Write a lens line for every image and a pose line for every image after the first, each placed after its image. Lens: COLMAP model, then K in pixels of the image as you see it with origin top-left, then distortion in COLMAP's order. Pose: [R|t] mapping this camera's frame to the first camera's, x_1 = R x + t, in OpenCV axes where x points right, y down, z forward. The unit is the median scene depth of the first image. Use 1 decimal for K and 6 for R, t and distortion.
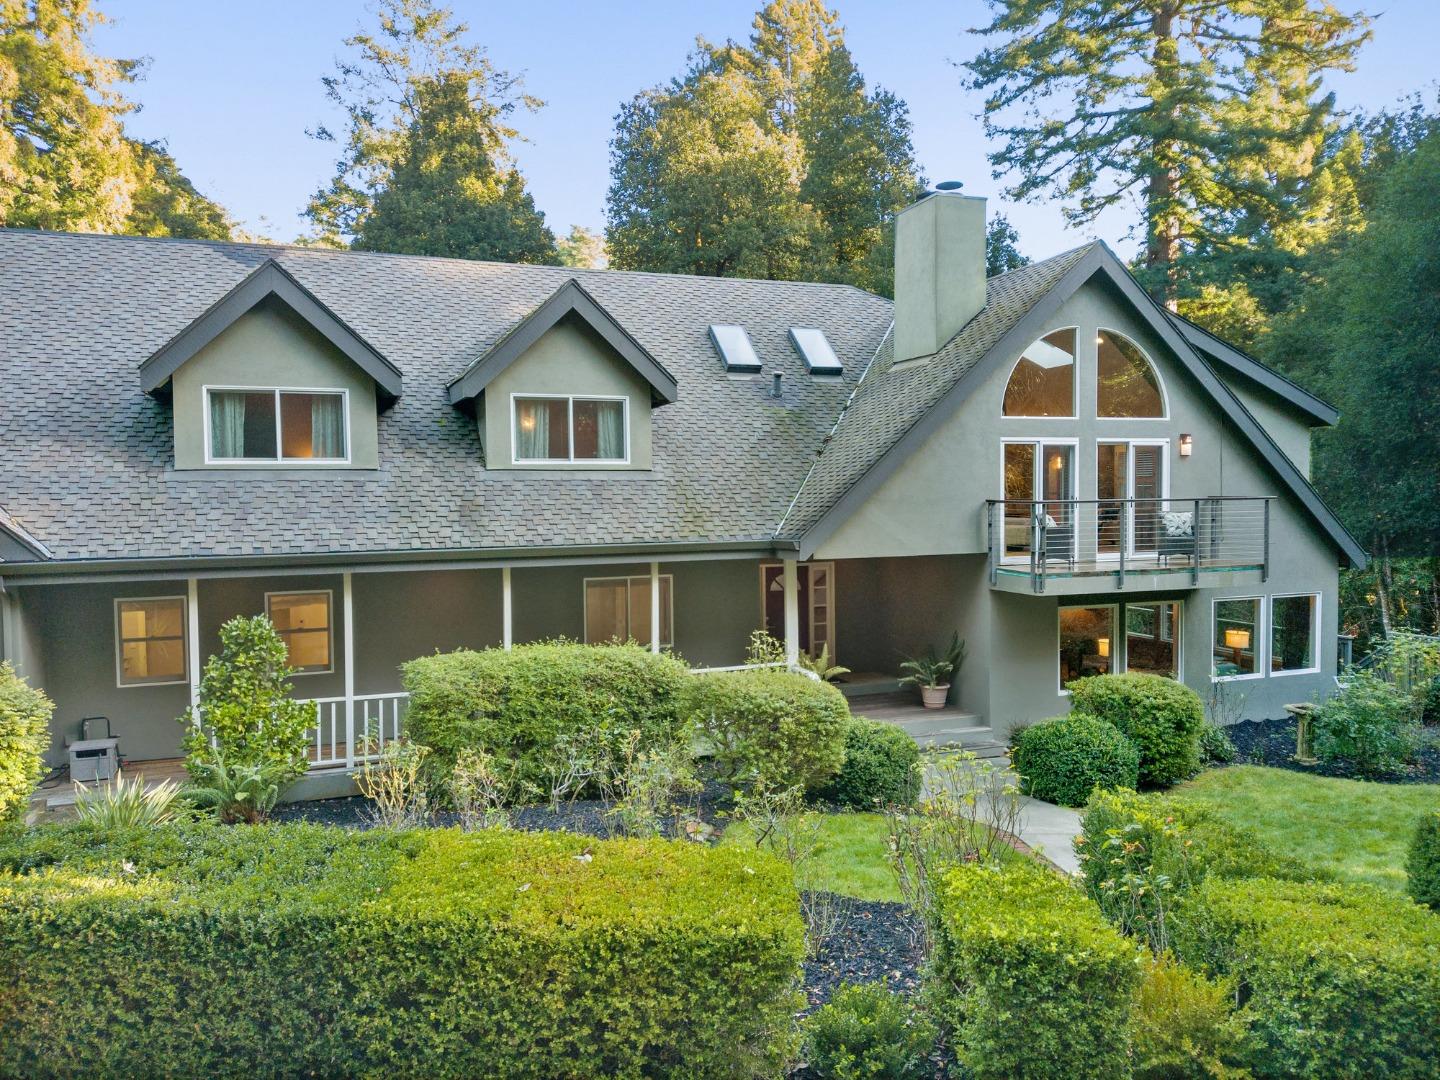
lens RADIAL K [[1079.6, 0, 717.0], [0, 1079.6, 524.9], [0, 0, 1]] dist [0.104936, -0.138486]
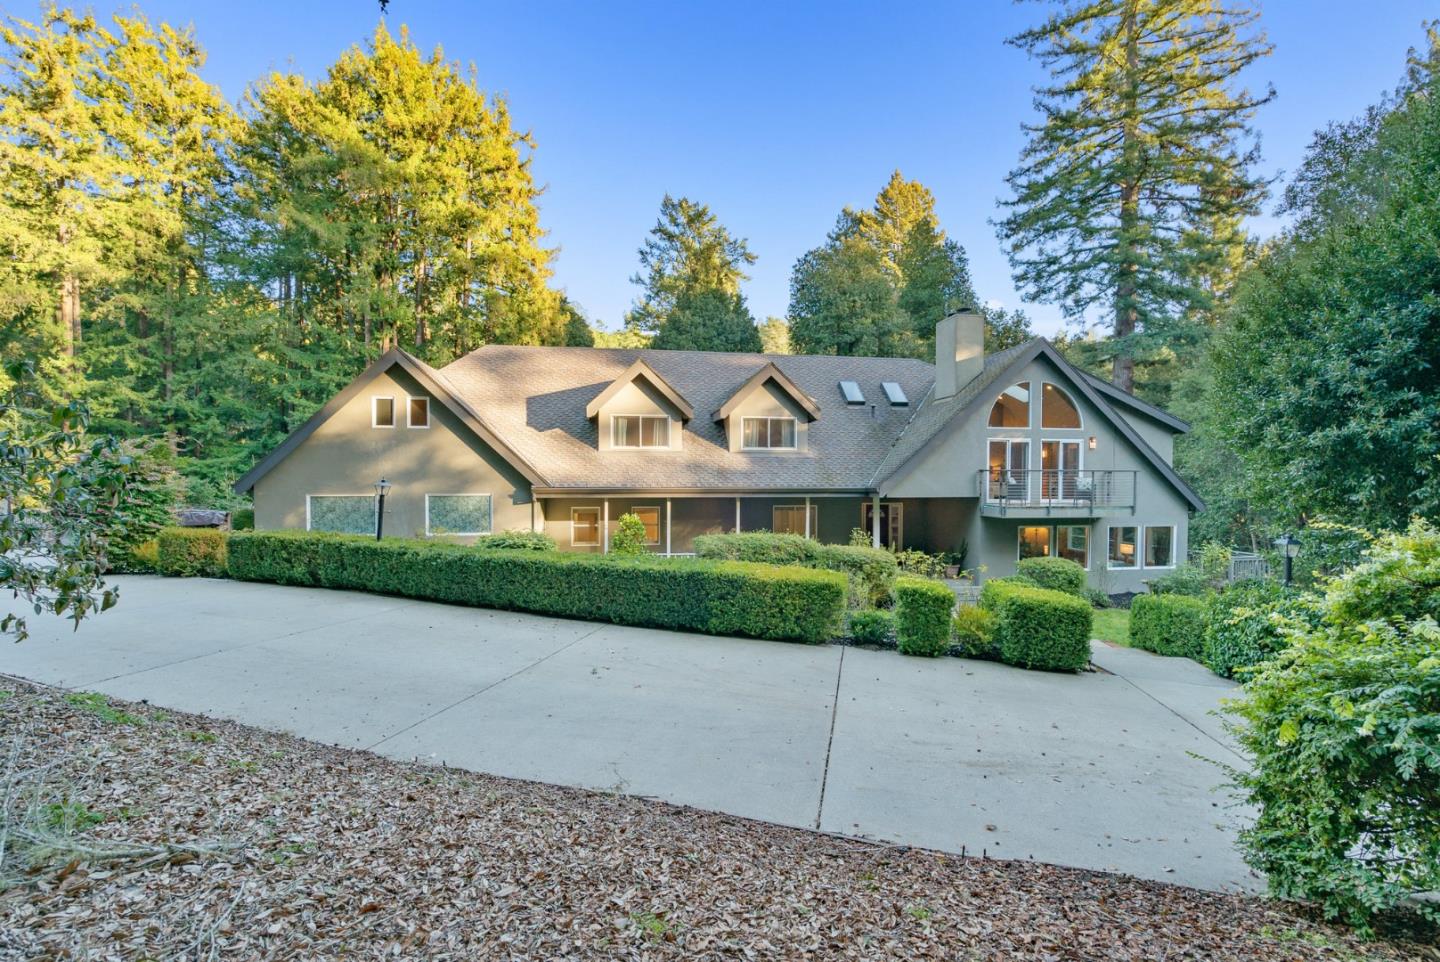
lens RADIAL K [[659.1, 0, 720.0], [0, 659.1, 481.0], [0, 0, 1]] dist [-0.003772, -0.000067]
pose [[0.980009, 0.015652, -0.198335, 0.024418], [-0.020110, 0.999588, -0.020482, 0.029408], [0.197932, 0.024061, 0.979920, -0.243025]]
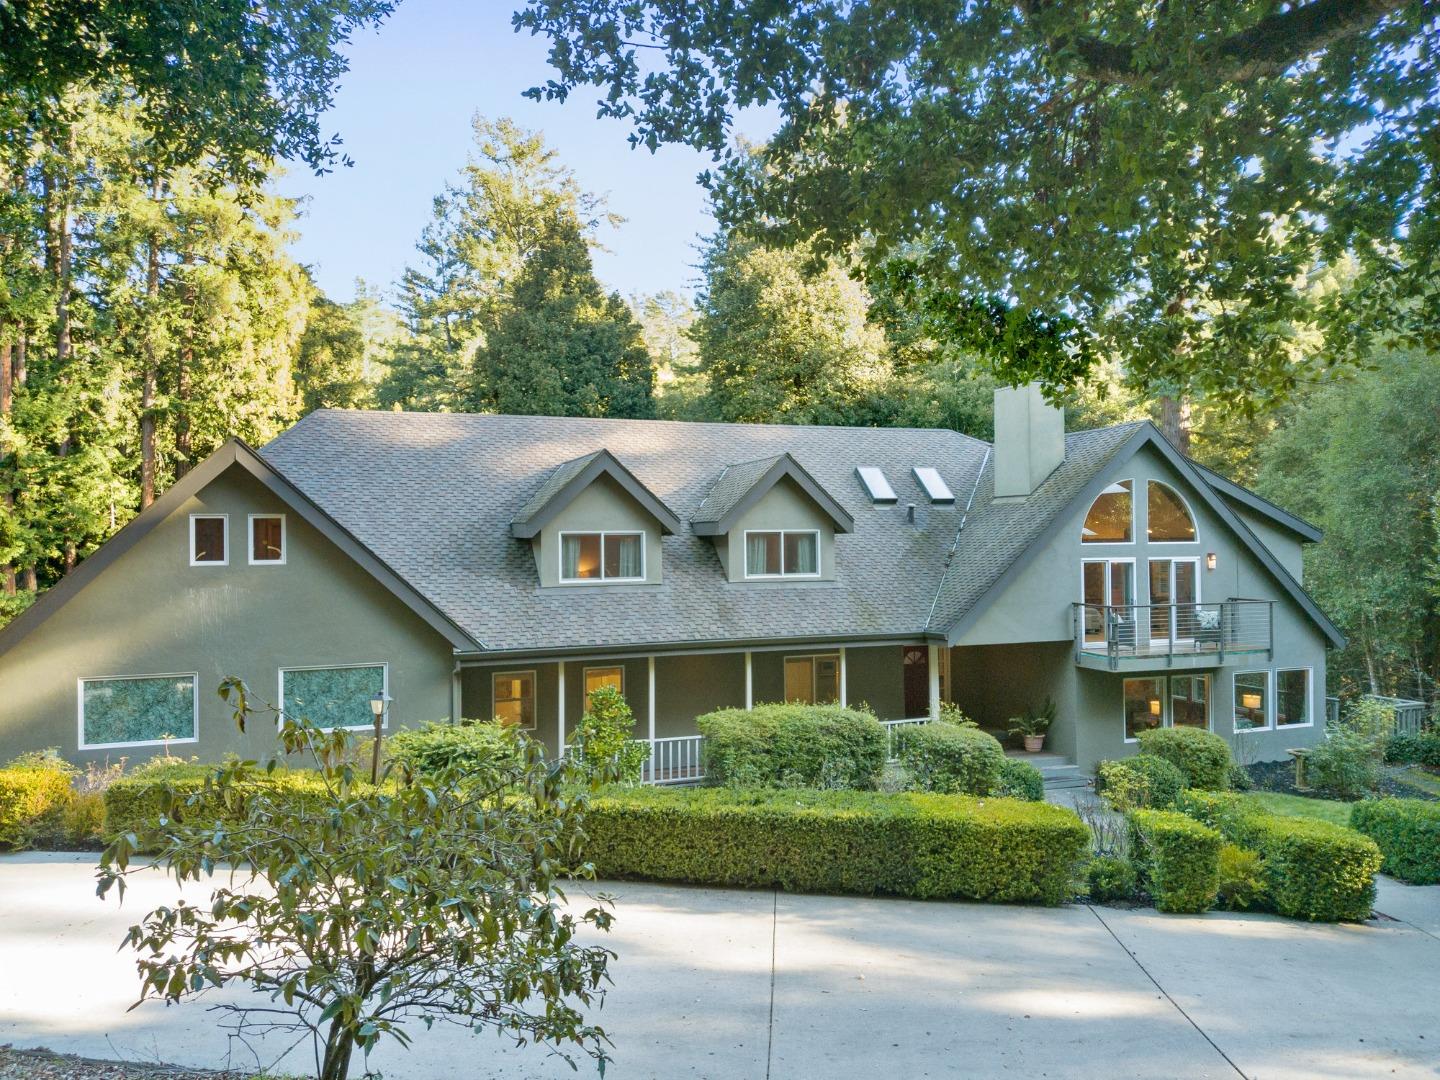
lens RADIAL K [[1079.6, 0, 717.0], [0, 1079.6, 524.9], [0, 0, 1]] dist [0.104936, -0.138486]
pose [[0.999986, 0.000969, -0.005188, -0.197643], [-0.001206, 0.998943, -0.045957, -0.055507], [0.005138, 0.045963, 0.998930, -0.406137]]
